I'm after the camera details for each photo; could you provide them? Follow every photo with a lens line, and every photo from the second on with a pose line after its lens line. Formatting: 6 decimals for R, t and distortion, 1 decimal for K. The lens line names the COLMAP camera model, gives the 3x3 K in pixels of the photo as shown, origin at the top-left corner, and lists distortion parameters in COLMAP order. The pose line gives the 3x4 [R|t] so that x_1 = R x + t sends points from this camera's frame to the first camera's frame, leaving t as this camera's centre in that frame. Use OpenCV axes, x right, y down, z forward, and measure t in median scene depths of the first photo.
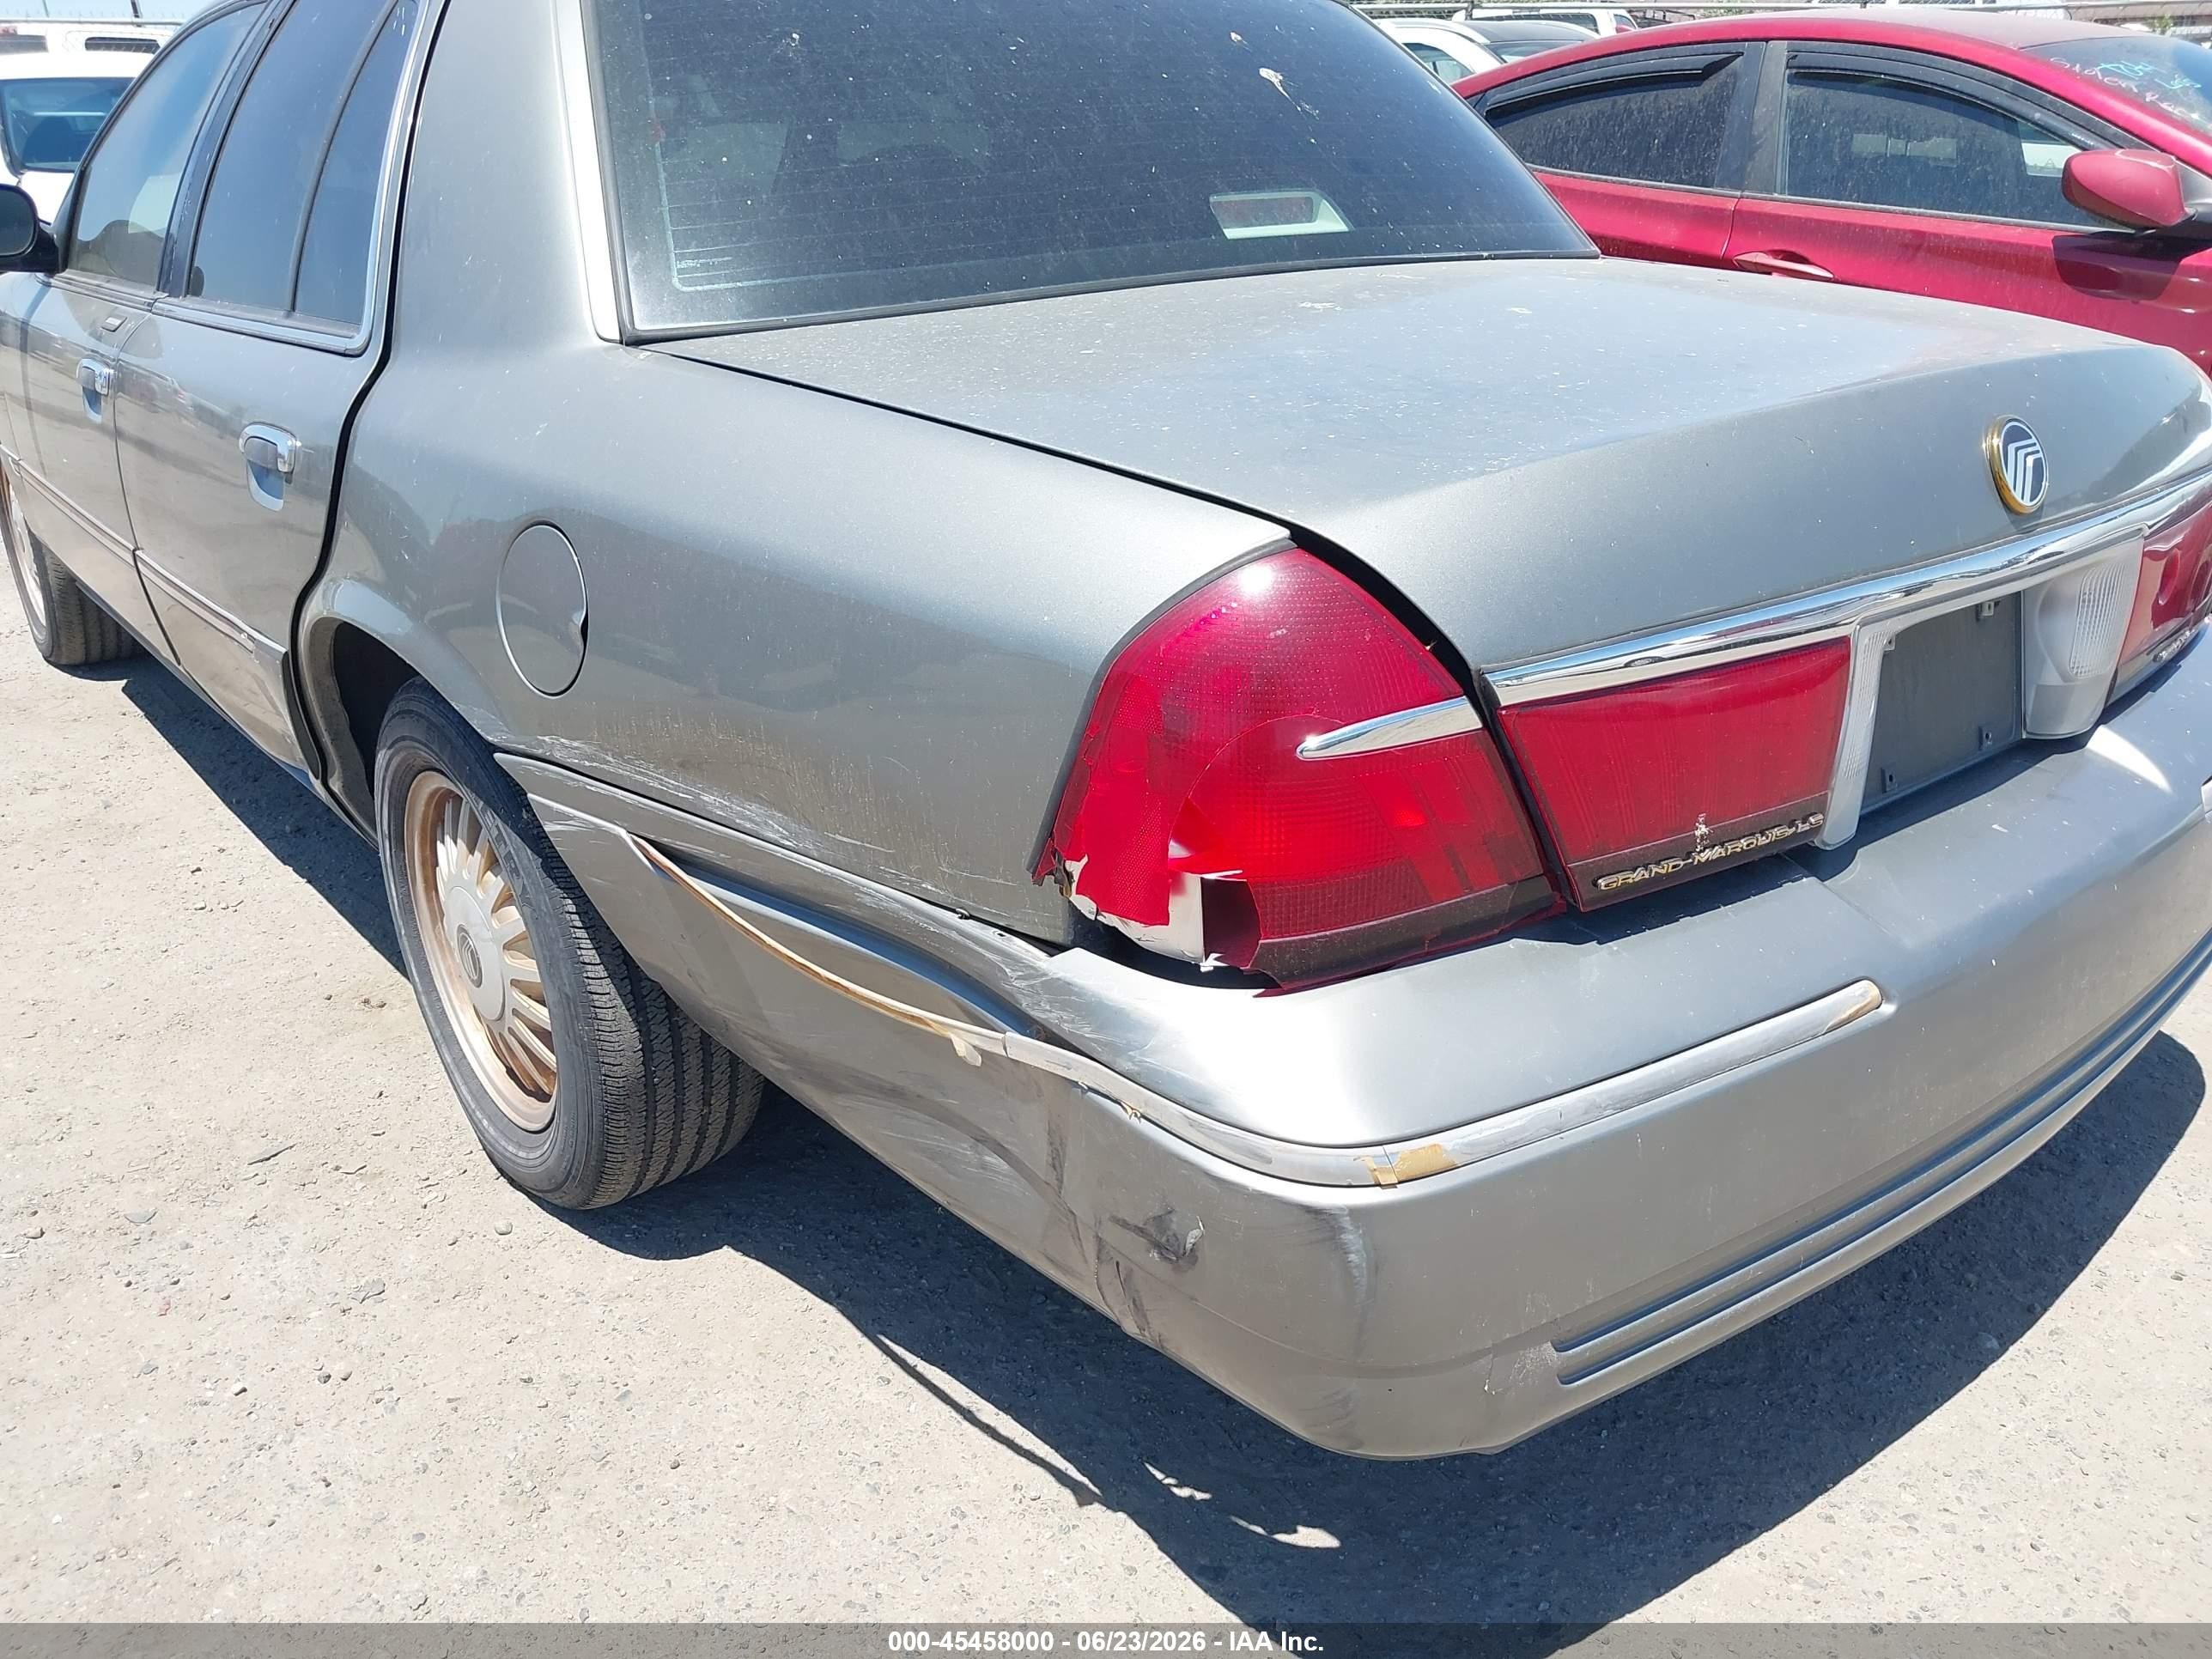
lens RADIAL K [[1750.4, 0, 1105.3], [0, 1750.4, 863.7], [0, 0, 1]] dist [0.012697, -0.020194]
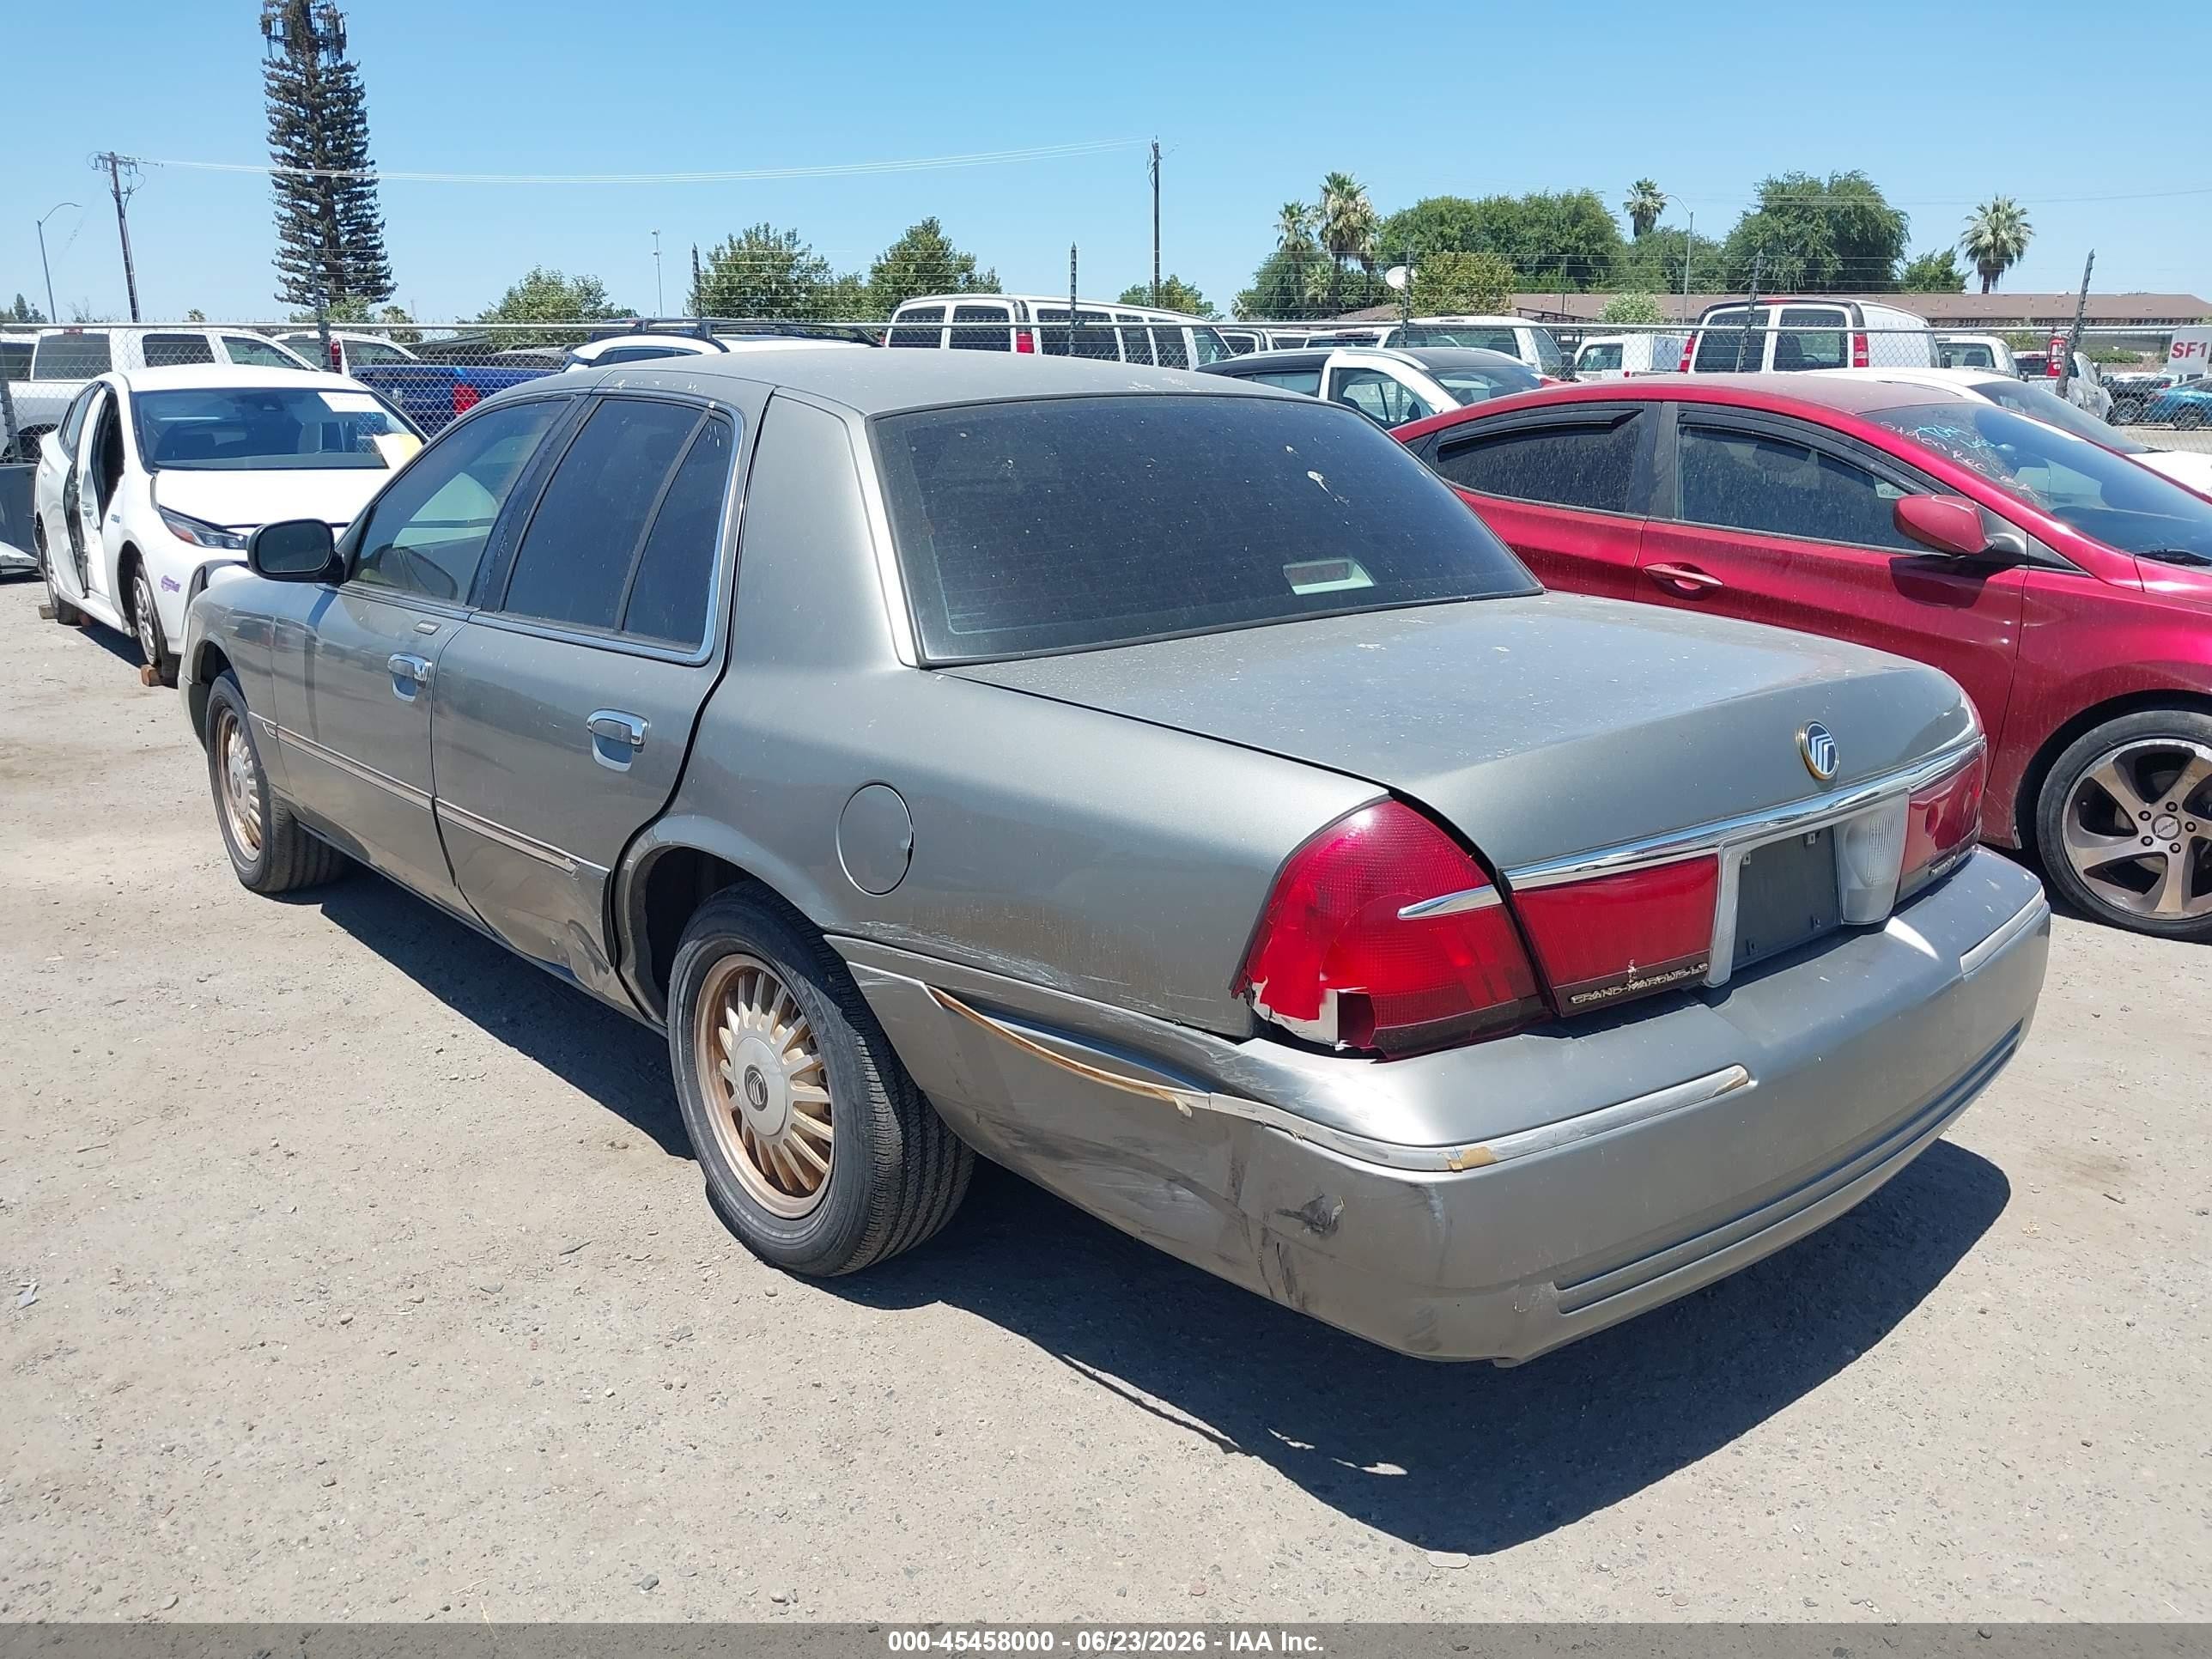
lens RADIAL K [[1750.4, 0, 1105.8], [0, 1750.4, 866.5], [0, 0, 1]] dist [0.012697, -0.020194]
pose [[0.999468, 0.001702, 0.032571, -0.159489], [0.002776, 0.990576, -0.136935, 0.084114], [-0.032497, 0.136953, 0.990044, -0.484846]]
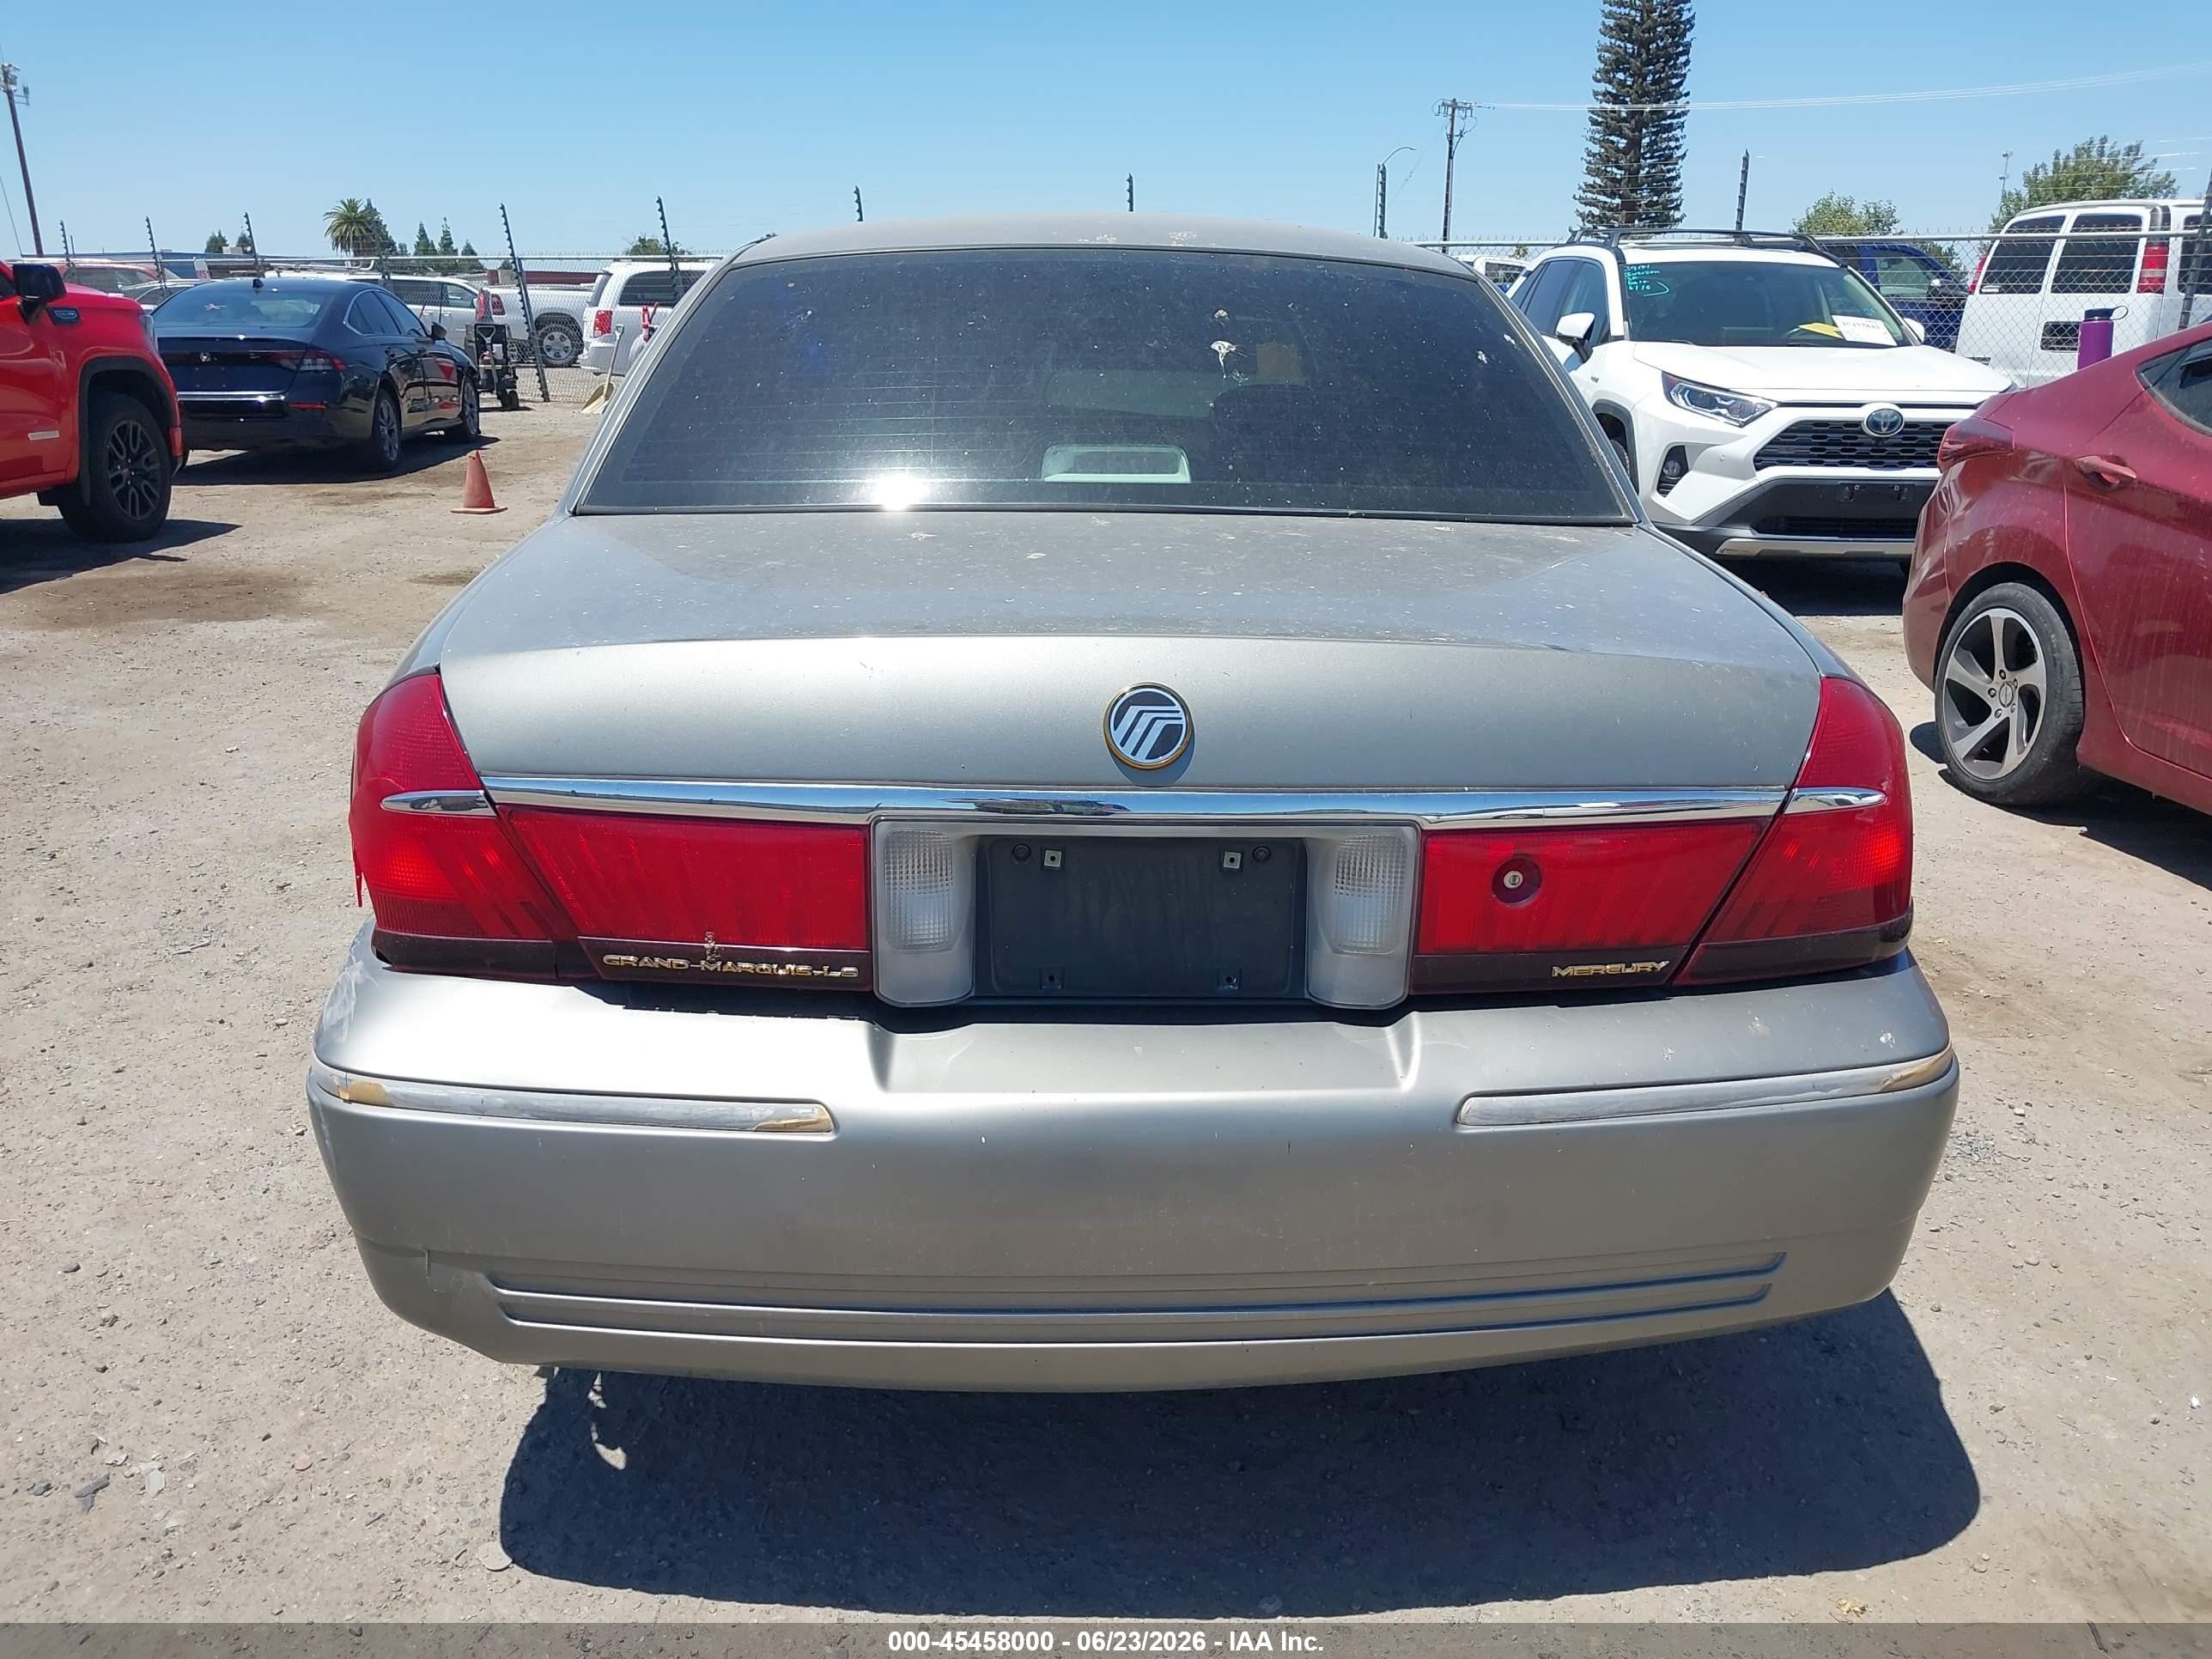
lens RADIAL K [[1750.4, 0, 1106.4], [0, 1750.4, 861.9], [0, 0, 1]] dist [0.012697, -0.020194]
pose [[0.794856, 0.201752, -0.572276, 1.003487], [-0.258539, 0.965822, -0.018600, -0.100189], [0.548964, 0.162740, 0.819850, 0.071590]]
